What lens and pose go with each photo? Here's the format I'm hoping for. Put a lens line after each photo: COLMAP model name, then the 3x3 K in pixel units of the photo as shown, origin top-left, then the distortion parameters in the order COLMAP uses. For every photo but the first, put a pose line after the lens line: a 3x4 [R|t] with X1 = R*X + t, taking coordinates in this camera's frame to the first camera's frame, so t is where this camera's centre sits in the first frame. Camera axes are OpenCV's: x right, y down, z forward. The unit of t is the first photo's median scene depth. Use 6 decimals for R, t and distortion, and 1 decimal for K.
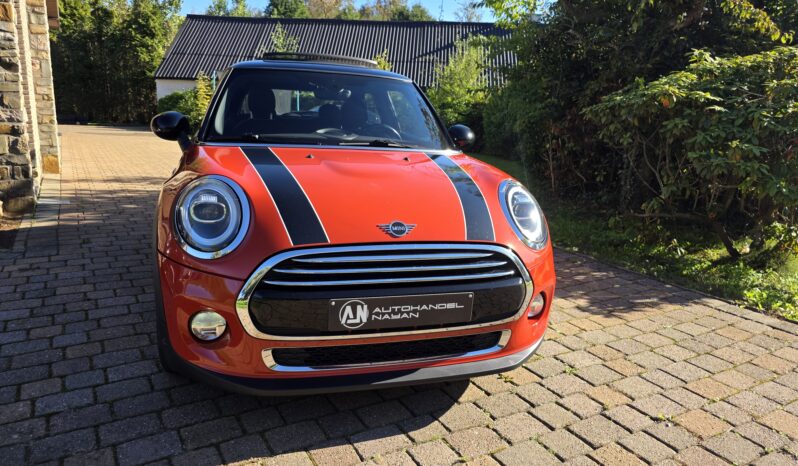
lens RADIAL K [[535.0, 0, 390.4], [0, 535.0, 234.5], [0, 0, 1]] dist [0.050912, -0.045568]
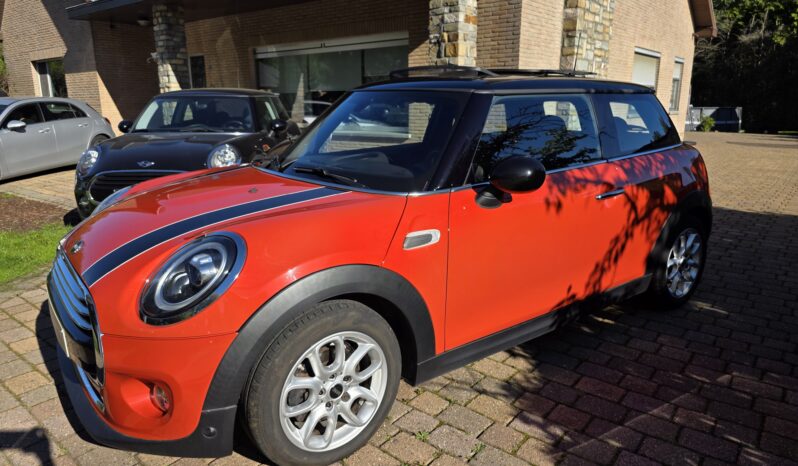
lens RADIAL K [[541.2, 0, 394.0], [0, 541.2, 231.4], [0, 0, 1]] dist [0.048109, -0.050849]
pose [[0.349753, 0.181790, -0.919035, 0.745753], [-0.198215, 0.973143, 0.117059, -0.177801], [0.915633, 0.141224, 0.376393, 0.687986]]
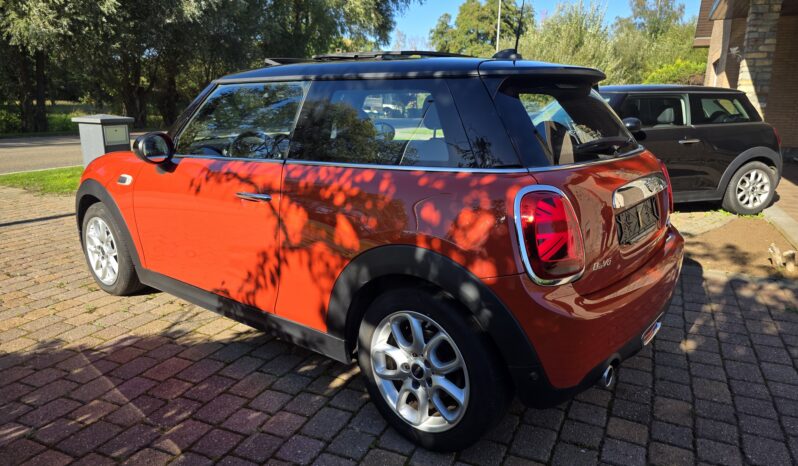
lens RADIAL K [[533.9, 0, 398.0], [0, 533.9, 229.8], [0, 0, 1]] dist [0.050606, -0.047323]
pose [[-0.822798, 0.089160, -0.561297, 0.316941], [-0.166944, 0.906133, 0.388656, -0.479003], [0.543262, 0.413490, -0.730679, 1.974633]]
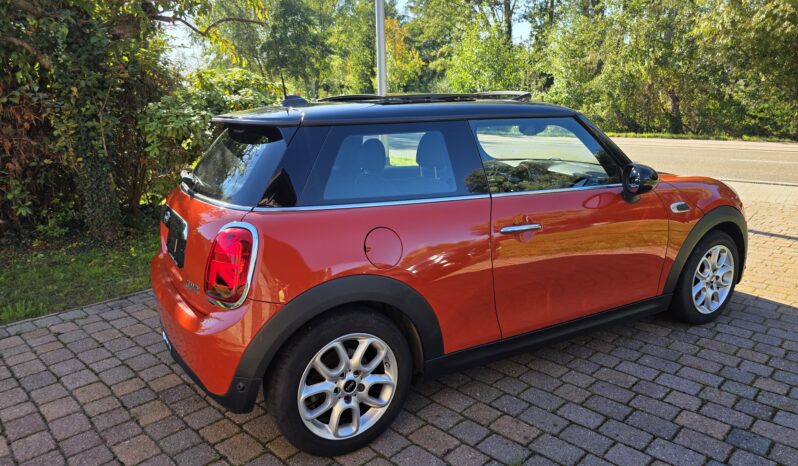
lens RADIAL K [[540.4, 0, 397.7], [0, 540.4, 228.8], [0, 0, 1]] dist [0.050129, -0.051591]
pose [[-0.247485, -0.251670, 0.935635, -1.129329], [0.231109, 0.922468, 0.309259, -0.474694], [-0.940925, 0.292771, -0.170134, 1.466803]]
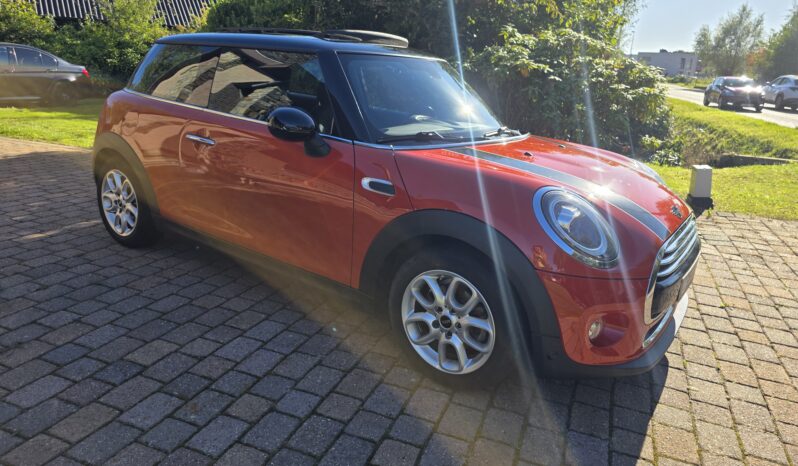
lens RADIAL K [[540.4, 0, 397.7], [0, 540.4, 228.8], [0, 0, 1]] dist [0.050129, -0.051591]
pose [[0.789332, -0.171508, 0.589525, -0.744394], [0.112939, 0.984366, 0.135159, -0.129021], [-0.603489, -0.040105, 0.796362, 0.220836]]
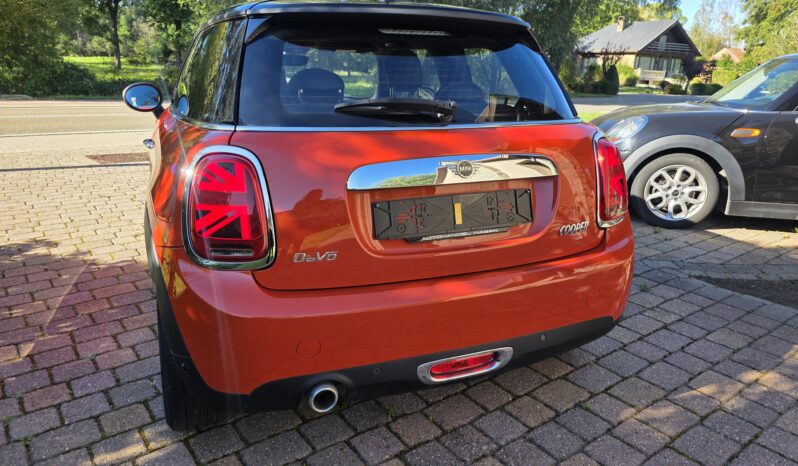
lens RADIAL K [[527.1, 0, 391.2], [0, 527.1, 233.3], [0, 0, 1]] dist [0.090719, -0.090891]
pose [[-0.992901, -0.030781, -0.114896, -0.191931], [-0.084408, 0.862911, 0.498256, -0.501905], [0.083808, 0.504417, -0.859383, 2.063522]]
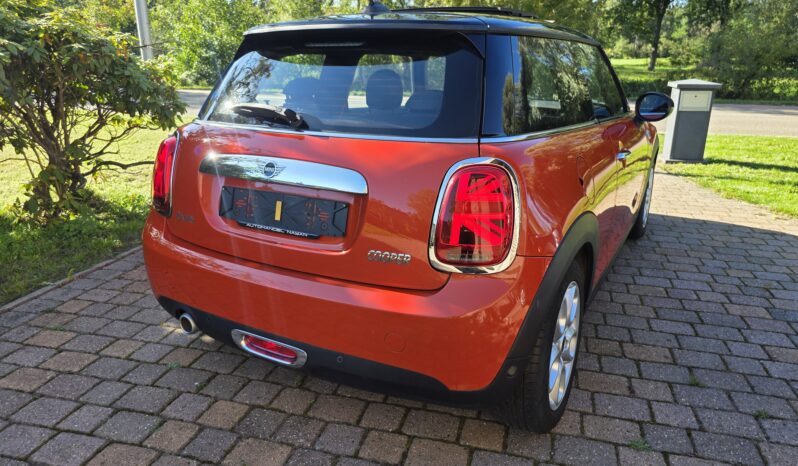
lens RADIAL K [[537.8, 0, 399.0], [0, 537.8, 233.0], [0, 0, 1]] dist [0.048971, -0.054995]
pose [[-0.695552, -0.255403, 0.671548, -0.763091], [0.134344, 0.871967, 0.470772, -0.499906], [-0.705804, 0.417664, -0.572186, 1.876091]]
